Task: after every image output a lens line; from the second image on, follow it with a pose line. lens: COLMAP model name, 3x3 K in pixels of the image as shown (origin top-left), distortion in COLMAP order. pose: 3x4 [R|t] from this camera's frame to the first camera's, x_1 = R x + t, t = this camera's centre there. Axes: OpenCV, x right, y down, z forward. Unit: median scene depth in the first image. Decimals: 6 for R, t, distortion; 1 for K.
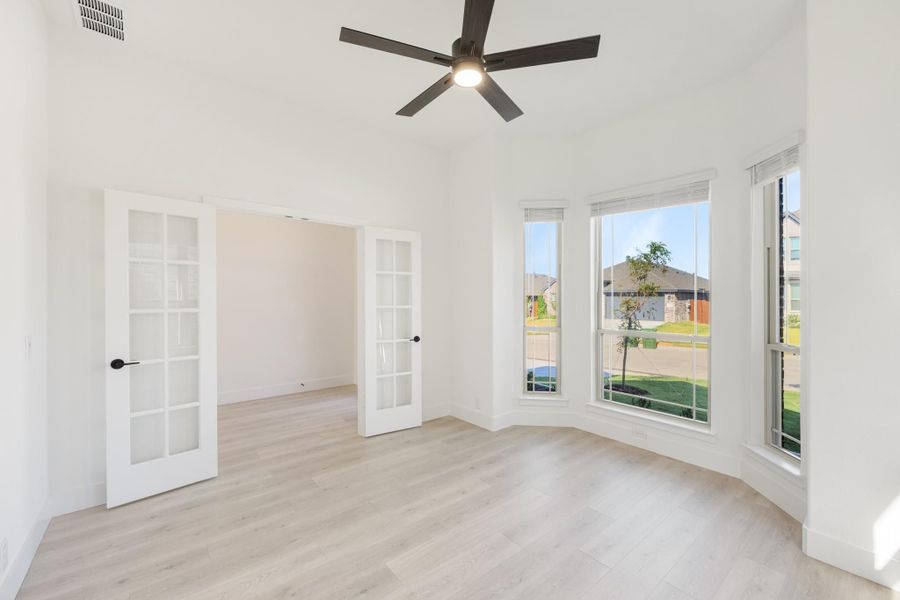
lens RADIAL K [[363.0, 0, 450.0], [0, 363.0, 300.0], [0, 0, 1]] dist [-0.001453, 0.000065]
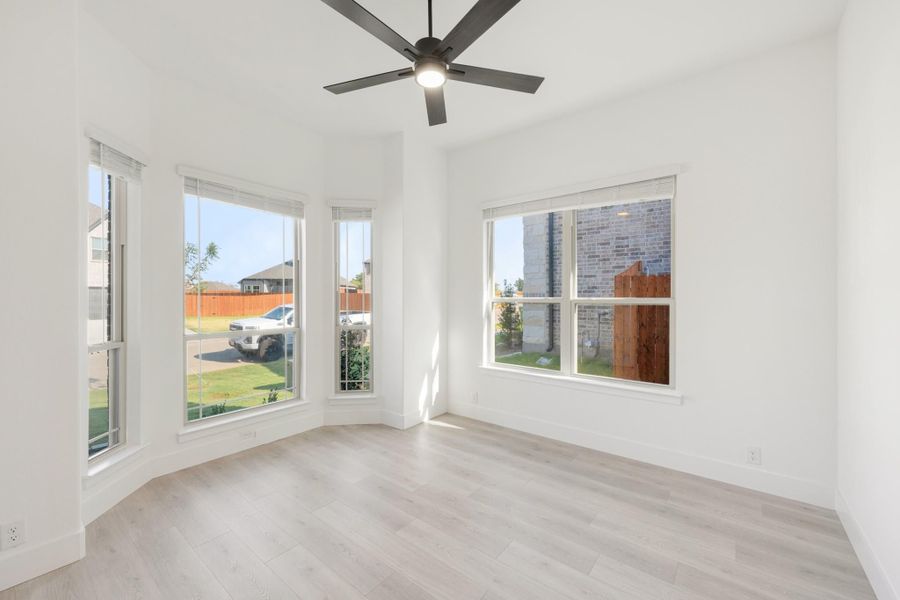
lens RADIAL K [[362.9, 0, 447.8], [0, 362.9, 303.1], [0, 0, 1]] dist [-0.000366, 0.000108]
pose [[-0.207709, -0.021711, 0.977950, -0.559789], [0.003202, 0.999733, 0.022875, -0.009839], [-0.978185, 0.007882, -0.207584, 0.689247]]
